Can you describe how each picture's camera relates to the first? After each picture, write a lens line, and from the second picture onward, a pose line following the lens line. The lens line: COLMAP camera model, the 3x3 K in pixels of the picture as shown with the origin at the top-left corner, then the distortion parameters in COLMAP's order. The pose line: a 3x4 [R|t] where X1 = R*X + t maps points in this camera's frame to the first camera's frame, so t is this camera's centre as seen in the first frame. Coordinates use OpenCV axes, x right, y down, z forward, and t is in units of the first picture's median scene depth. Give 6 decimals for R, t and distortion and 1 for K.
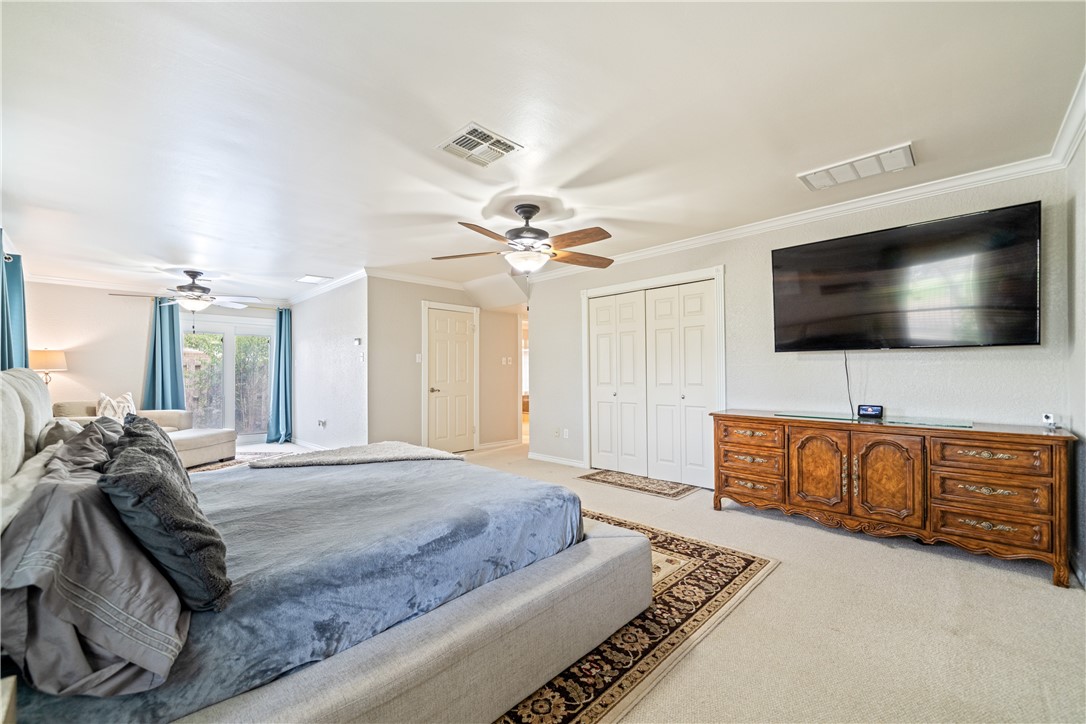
lens RADIAL K [[440.8, 0, 543.6], [0, 440.8, 375.8], [0, 0, 1]] dist [-0.001128, -0.000122]
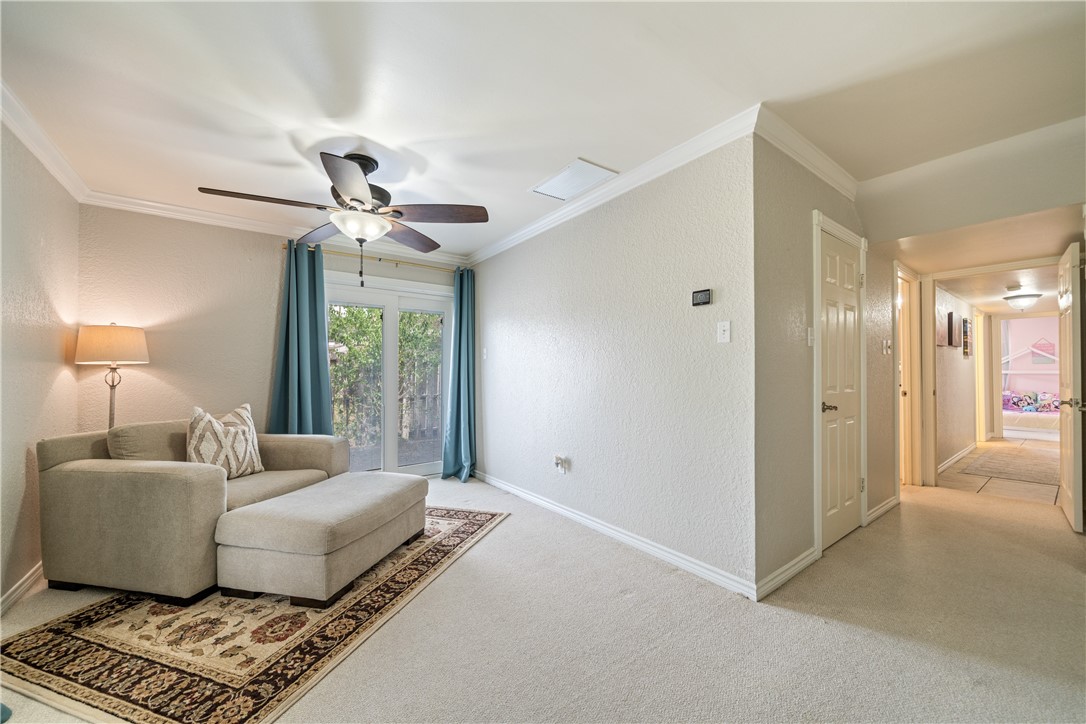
lens RADIAL K [[417.6, 0, 547.5], [0, 417.6, 365.4], [0, 0, 1]] dist [-0.000801, -0.000555]
pose [[0.986475, 0.001427, -0.163903, -0.822964], [-0.003316, 0.999931, -0.011250, -0.009311], [0.163876, 0.011641, 0.986412, 0.927397]]
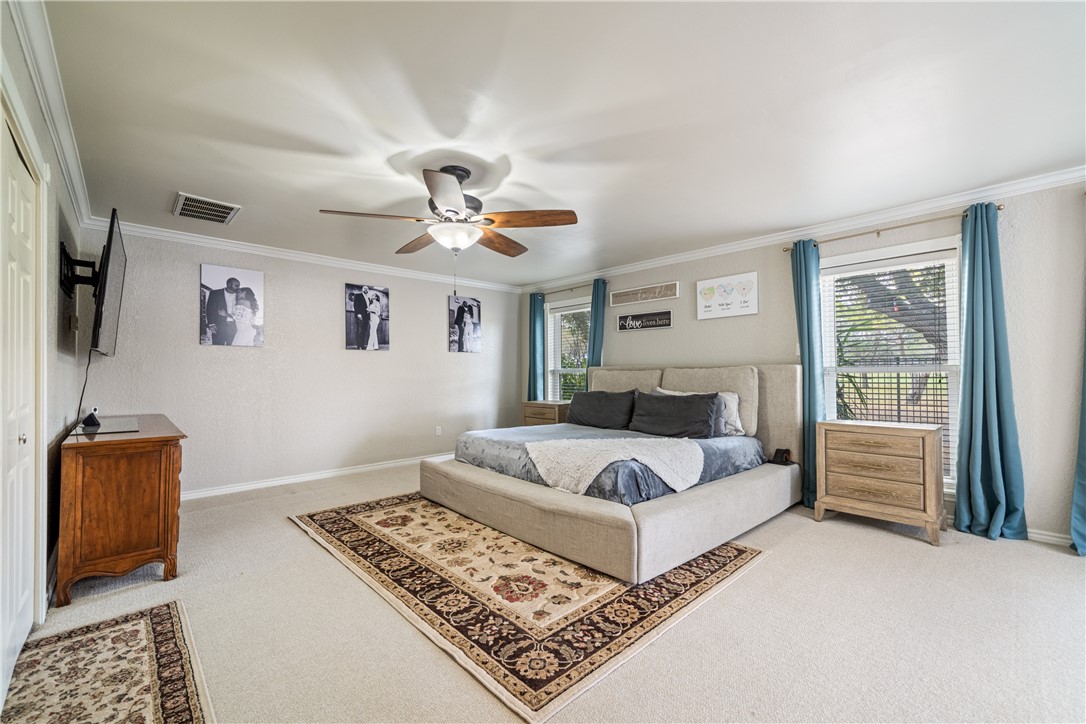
lens RADIAL K [[440.8, 0, 540.8], [0, 440.8, 362.8], [0, 0, 1]] dist [-0.001128, -0.000122]
pose [[-0.998721, 0.015136, 0.048251, -0.229148], [0.014931, 0.999878, -0.004613, -0.017143], [-0.048314, -0.003887, -0.998825, 1.794801]]
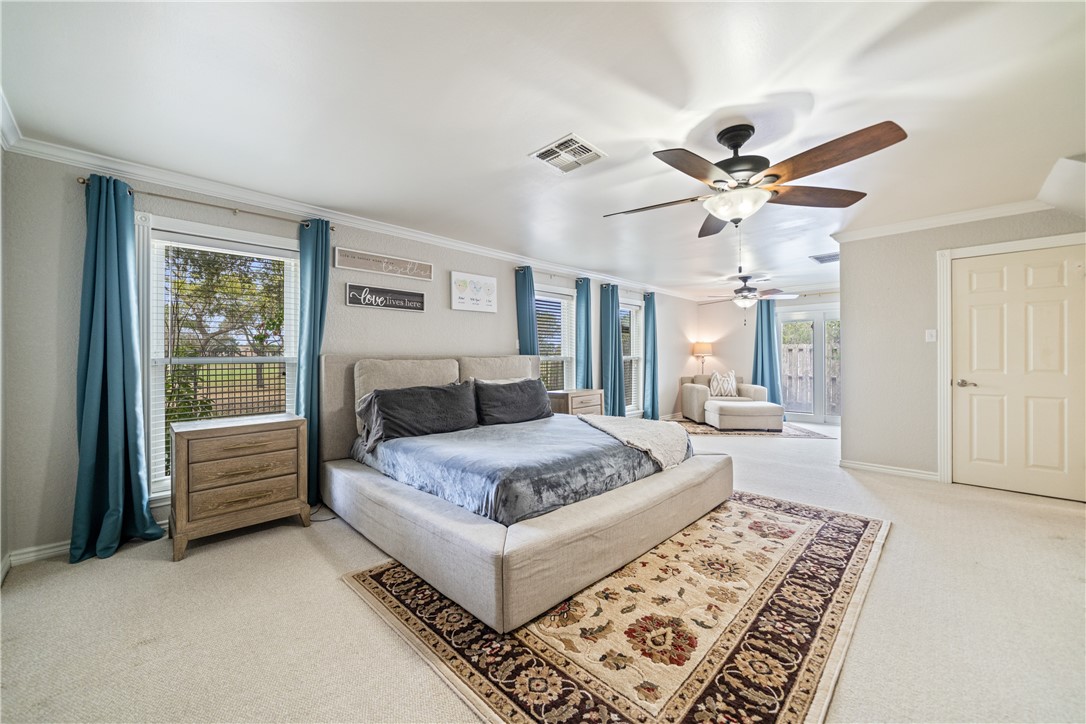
lens RADIAL K [[417.6, 0, 542.0], [0, 417.6, 354.1], [0, 0, 1]] dist [-0.000801, -0.000555]
pose [[-0.008102, -0.004358, -0.999958, 0.652672], [-0.007167, 0.999965, -0.004300, -0.006615], [0.999941, 0.007132, -0.008133, 0.677911]]
